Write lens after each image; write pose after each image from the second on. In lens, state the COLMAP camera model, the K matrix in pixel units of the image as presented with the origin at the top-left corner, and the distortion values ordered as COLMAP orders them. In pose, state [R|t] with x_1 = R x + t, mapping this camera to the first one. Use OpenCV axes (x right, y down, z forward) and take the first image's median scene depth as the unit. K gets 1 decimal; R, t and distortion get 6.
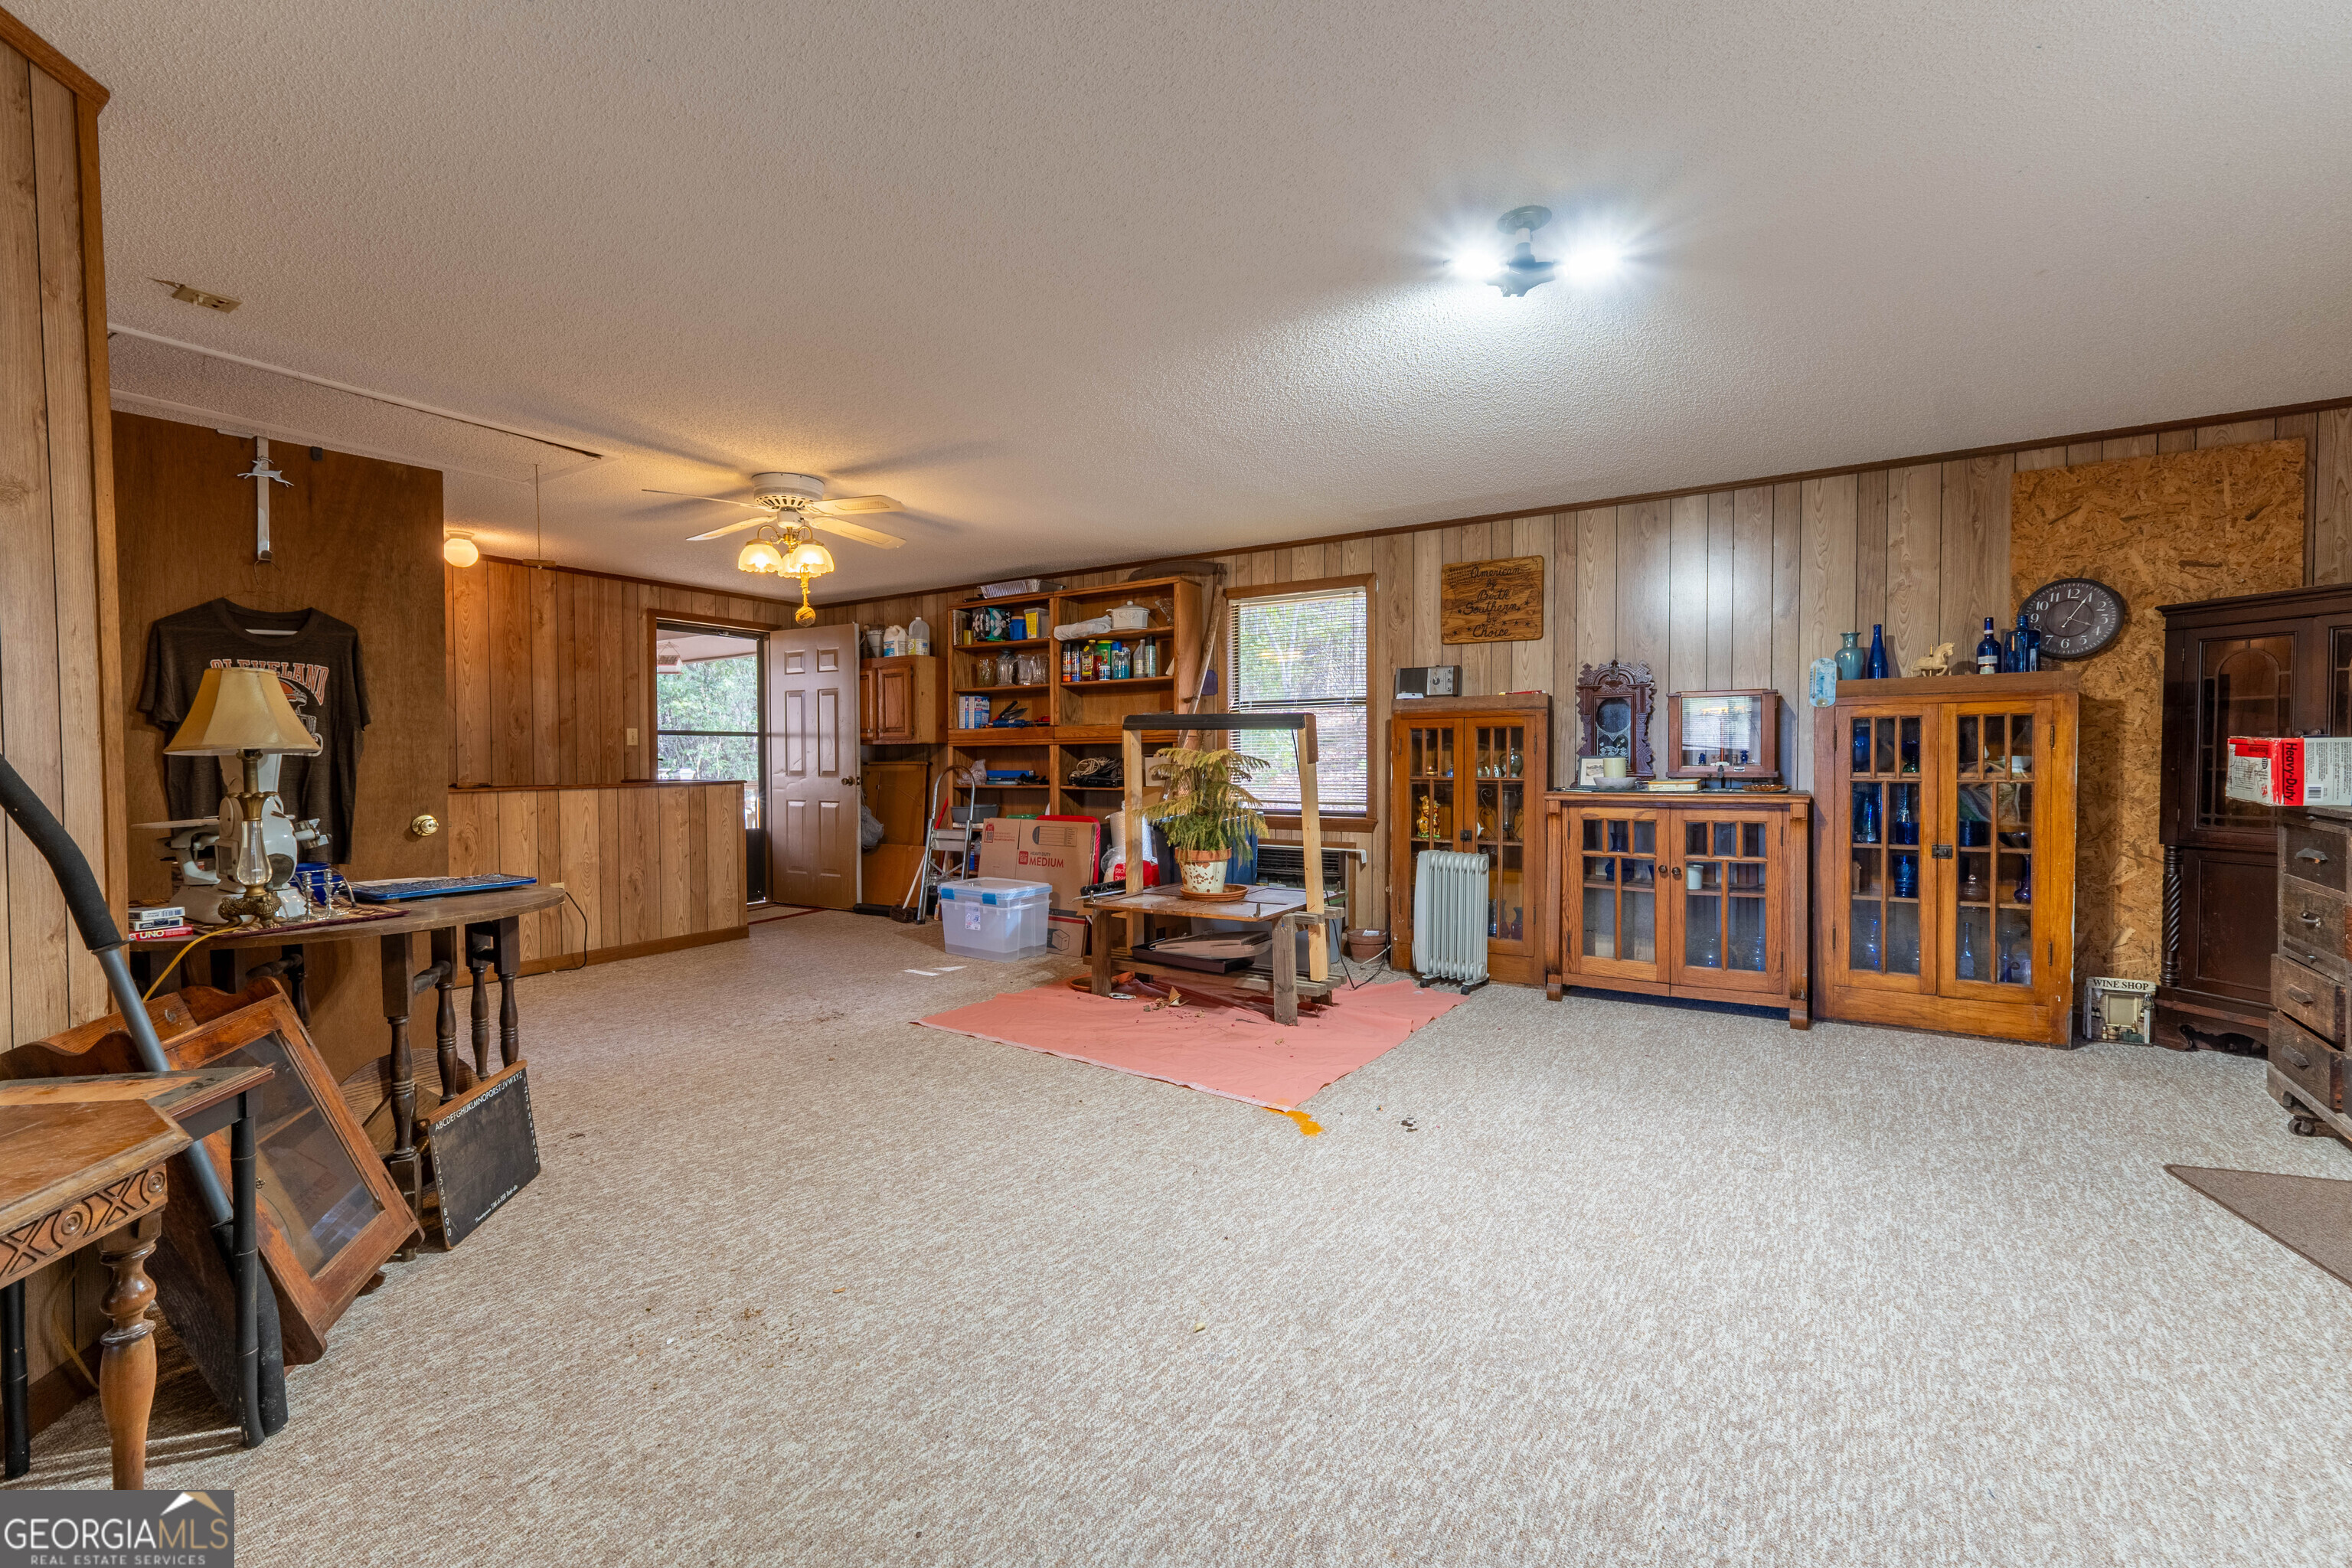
lens RADIAL K [[994.6, 0, 1182.1], [0, 994.6, 780.3], [0, 0, 1]] dist [0.005430, -0.000922]
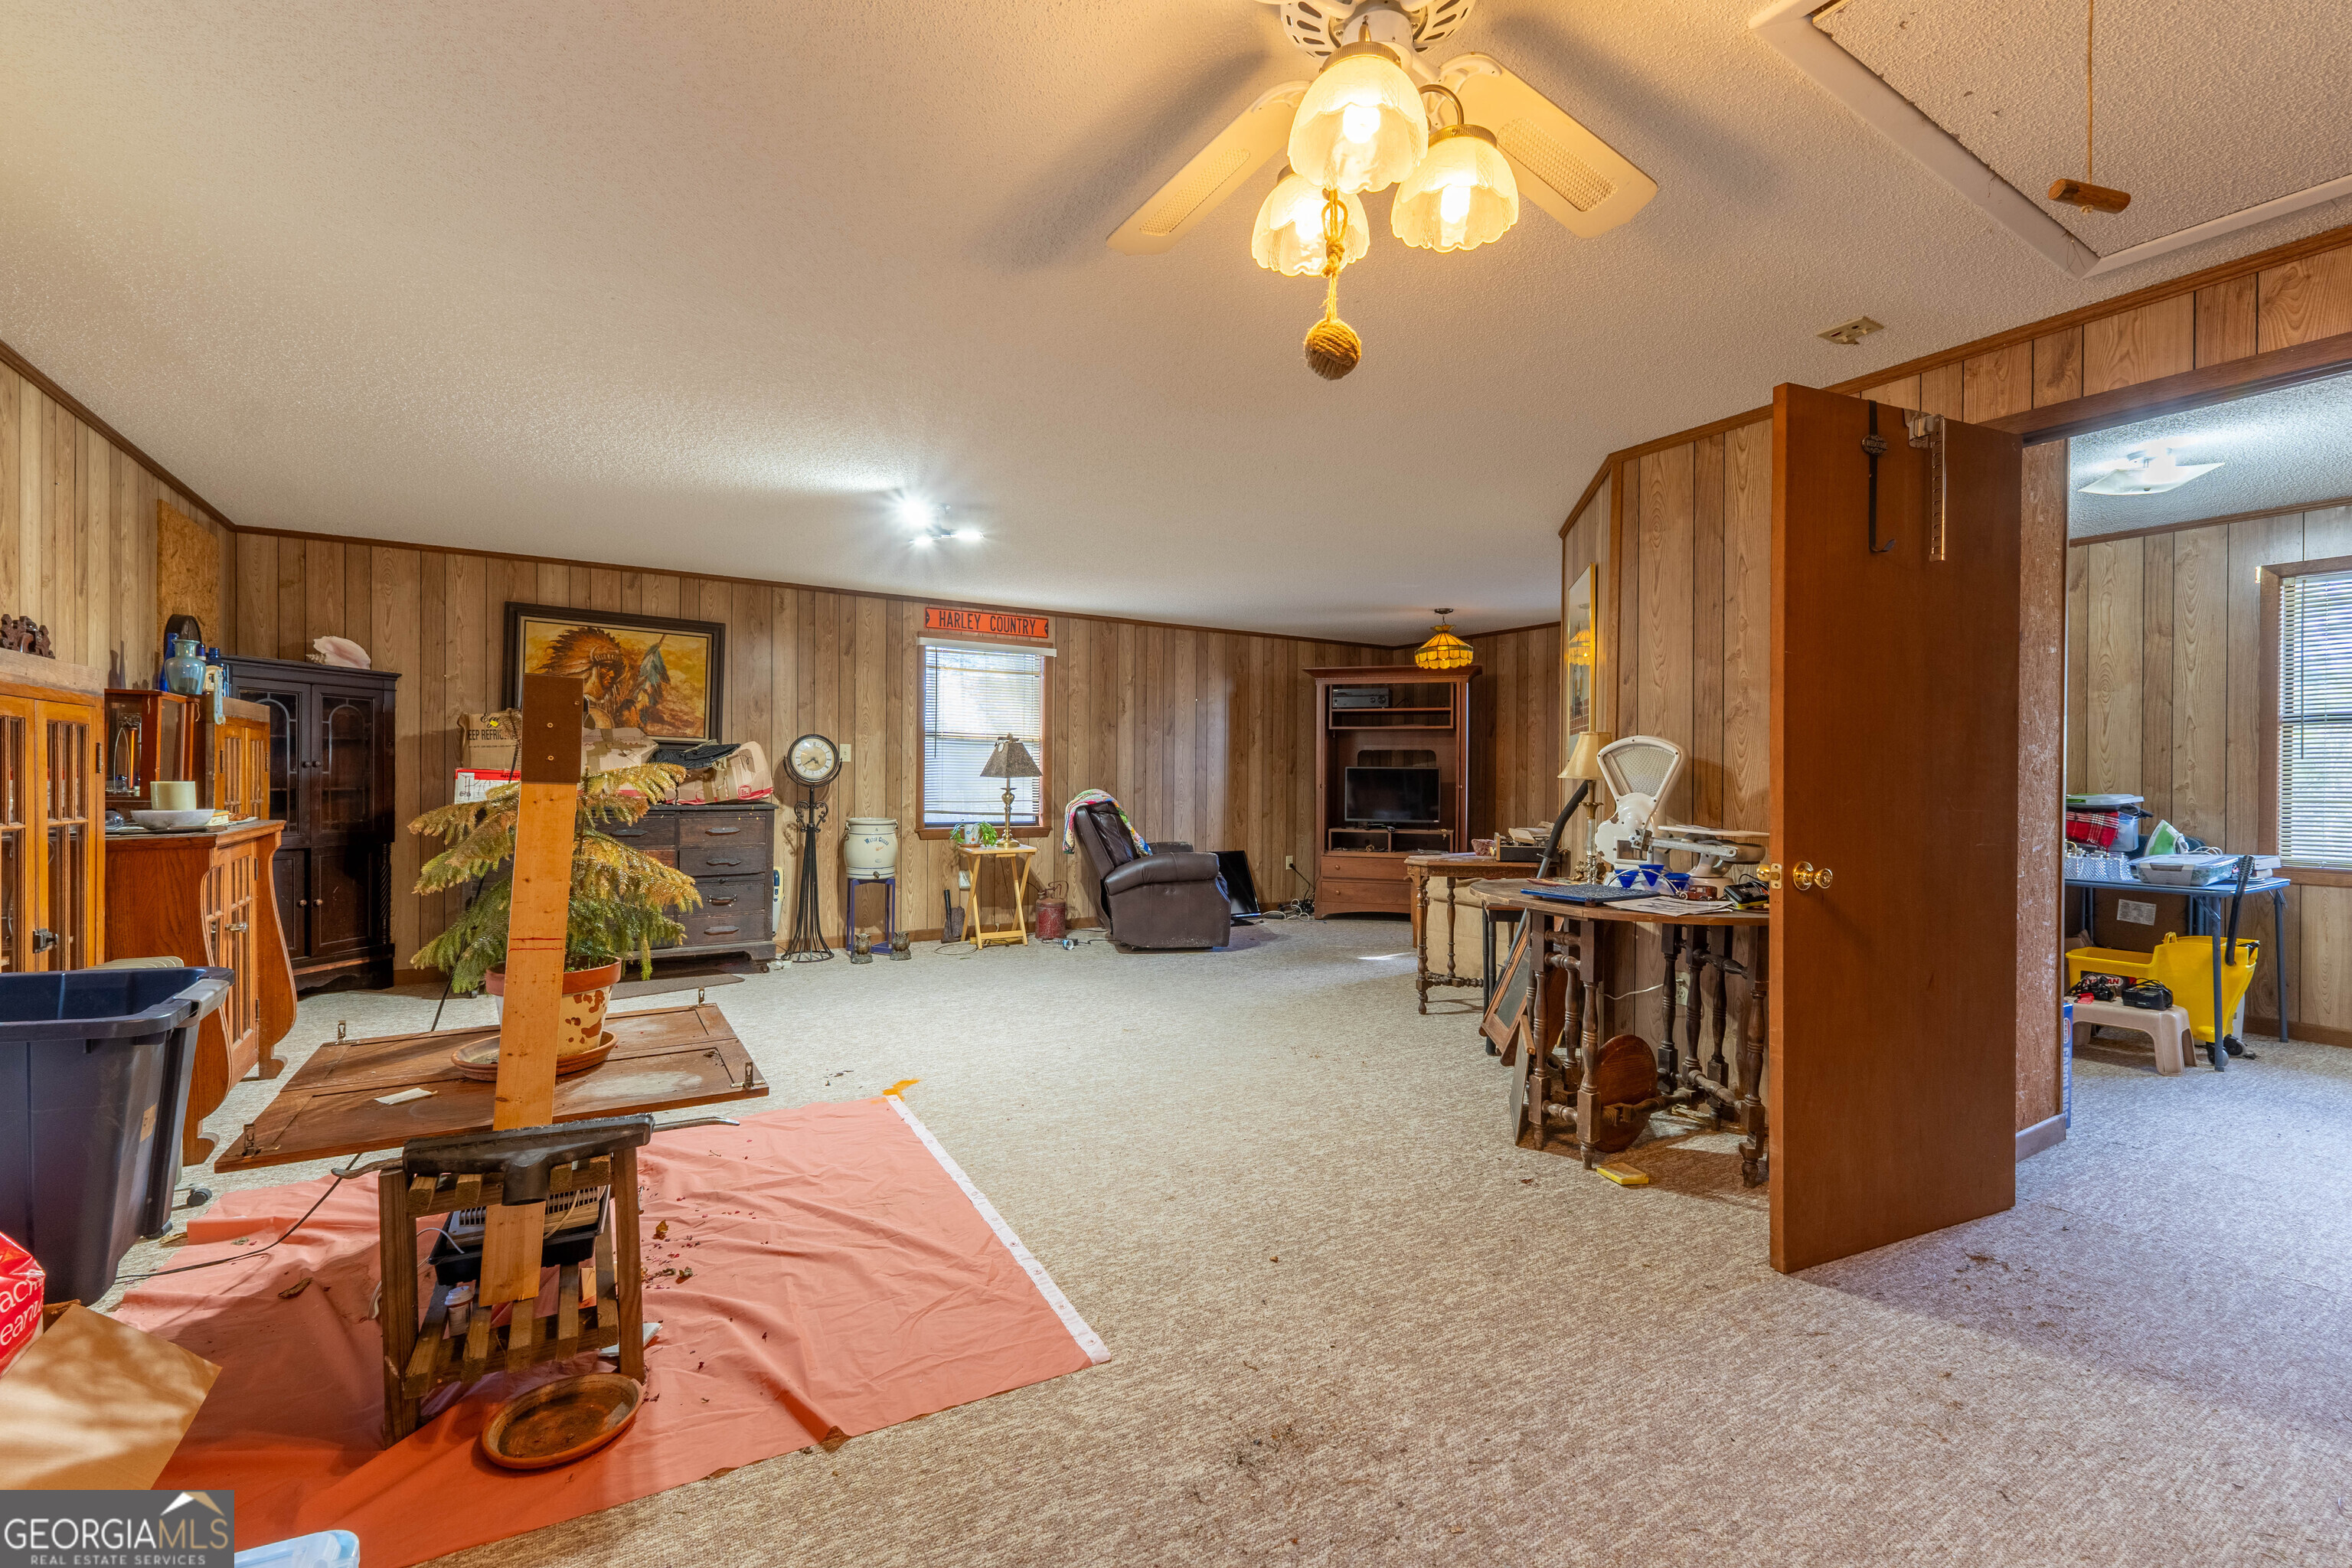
lens RADIAL K [[994.6, 0, 1180.2], [0, 994.6, 780.4], [0, 0, 1]] dist [0.005430, -0.000922]
pose [[-0.902853, -0.002342, 0.429943, -0.696015], [0.007515, 0.999746, 0.021227, -0.046269], [-0.429884, 0.022396, -0.902606, 1.937534]]
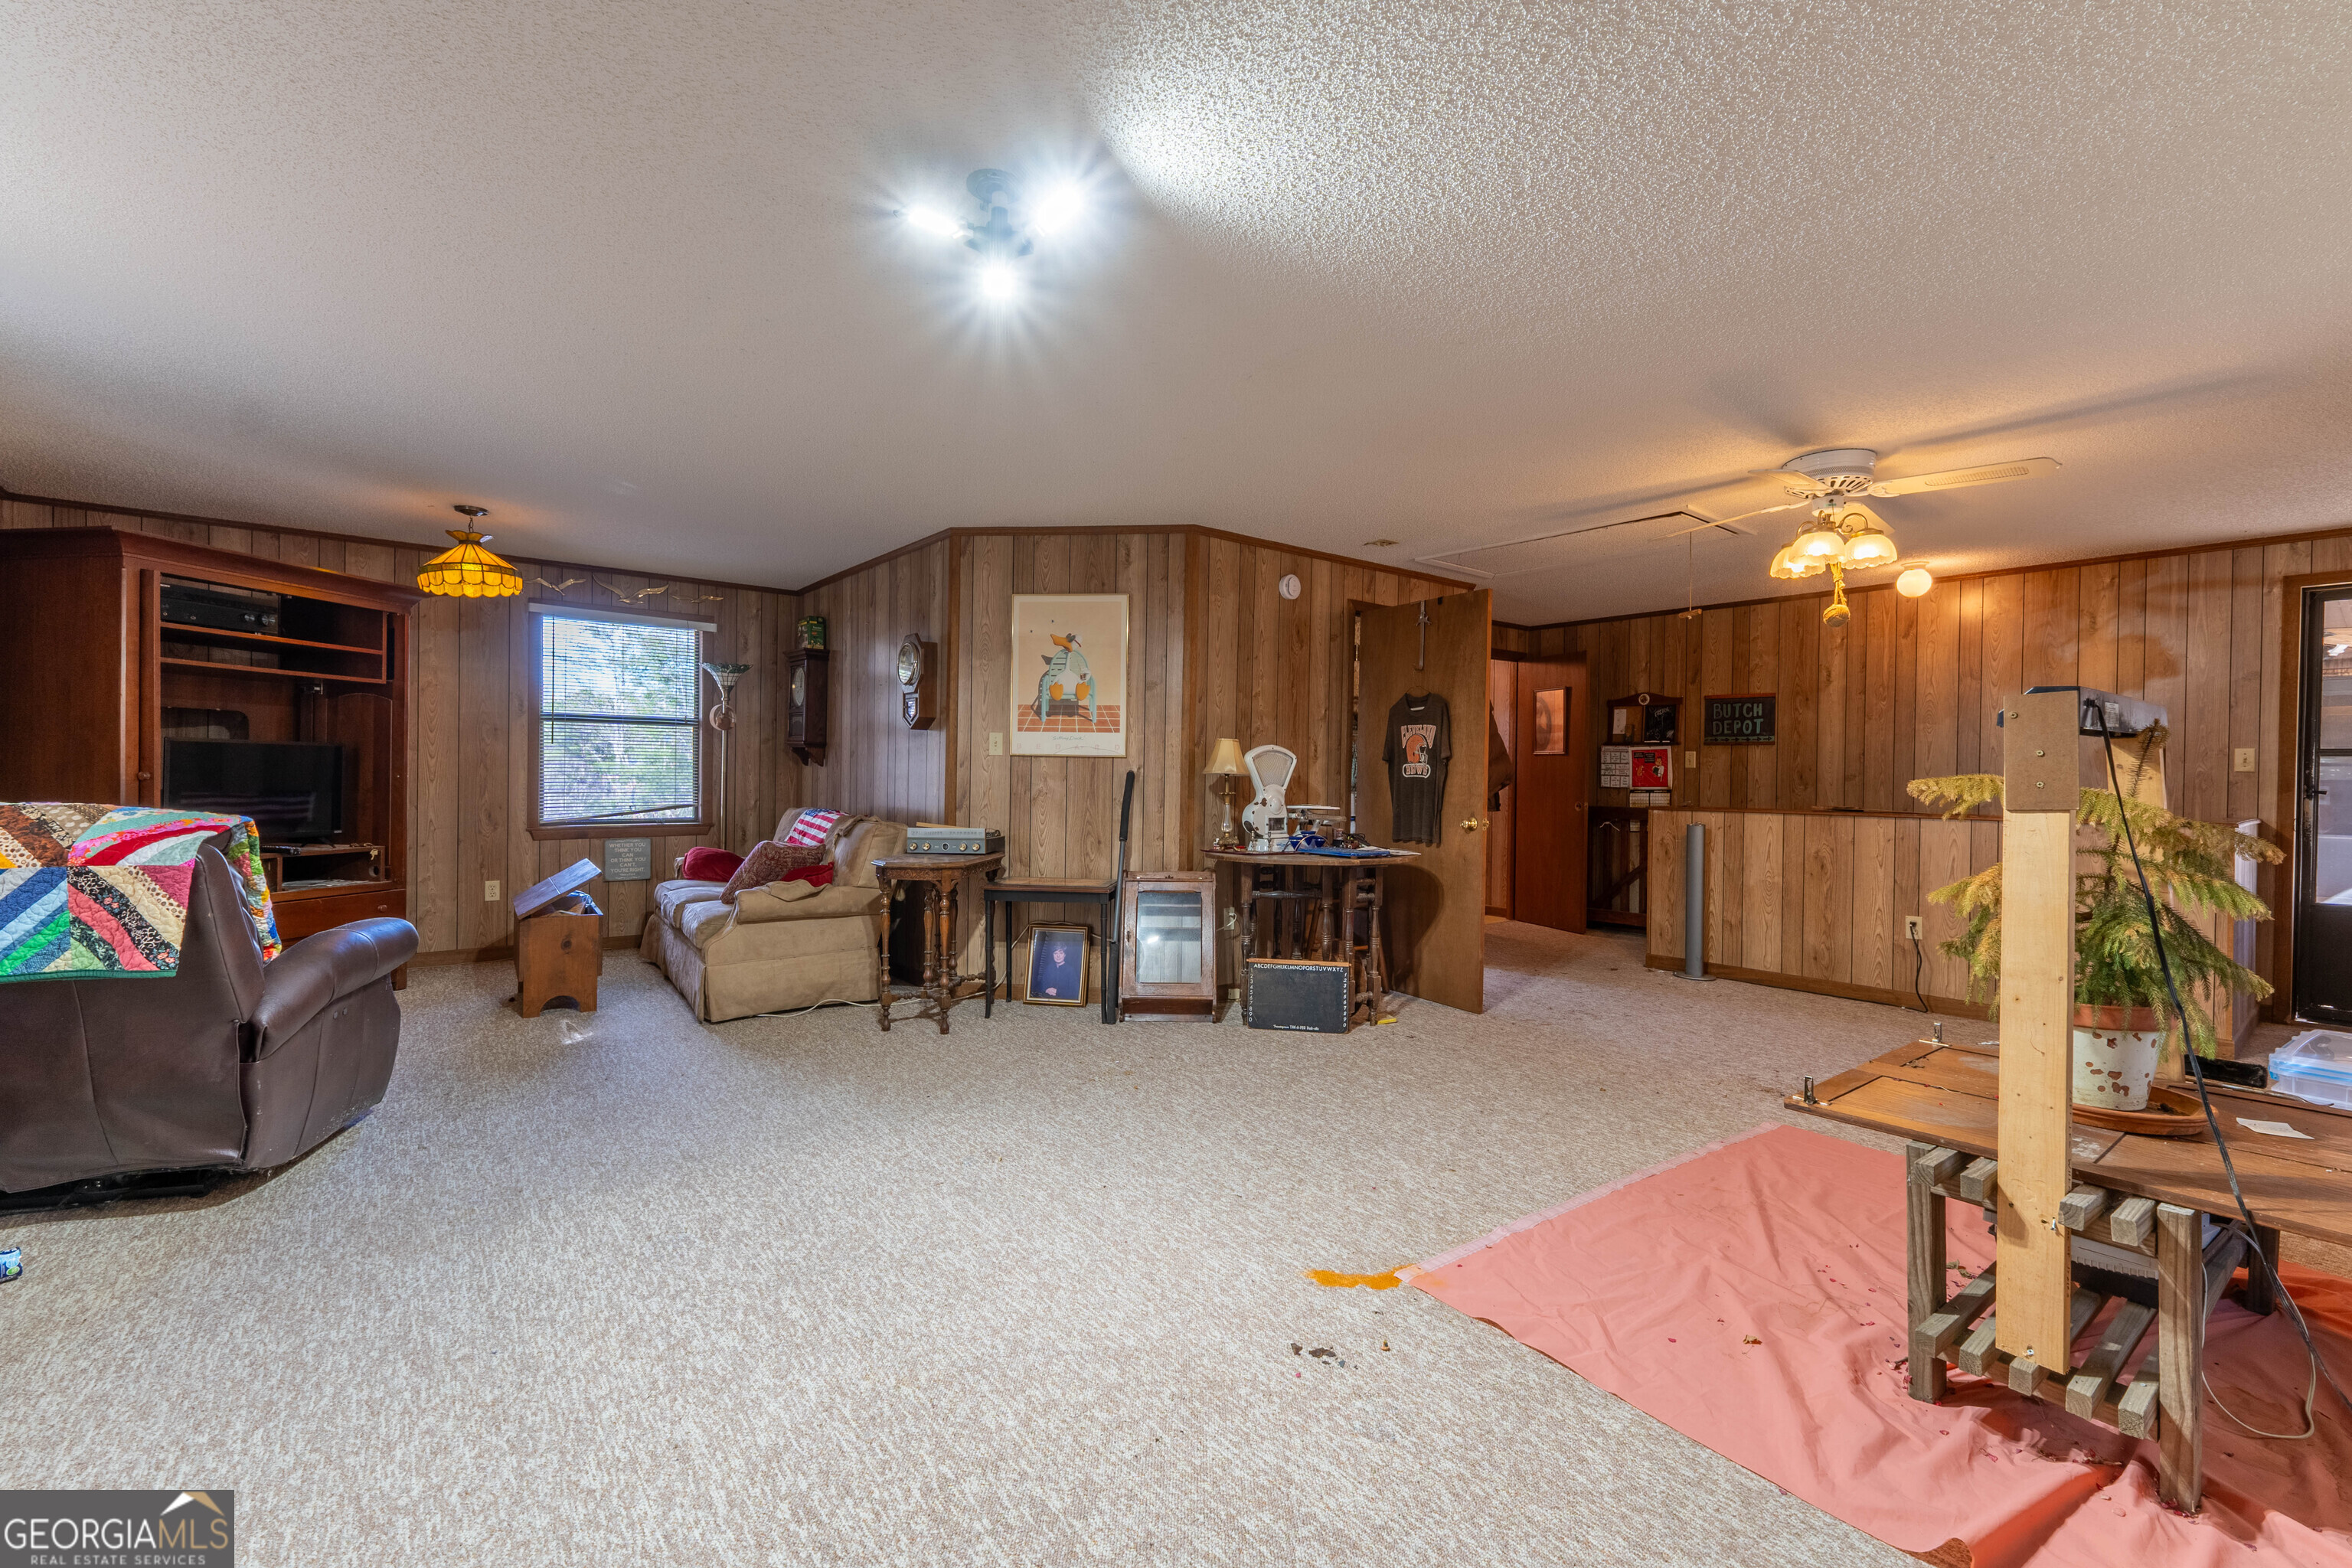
lens RADIAL K [[994.6, 0, 1175.4], [0, 994.6, 784.6], [0, 0, 1]] dist [0.005430, -0.000922]
pose [[-0.327553, 0.009572, -0.944784, 0.865740], [-0.033045, 0.999221, 0.021580, -0.034390], [0.944255, 0.038289, -0.326982, 1.110283]]
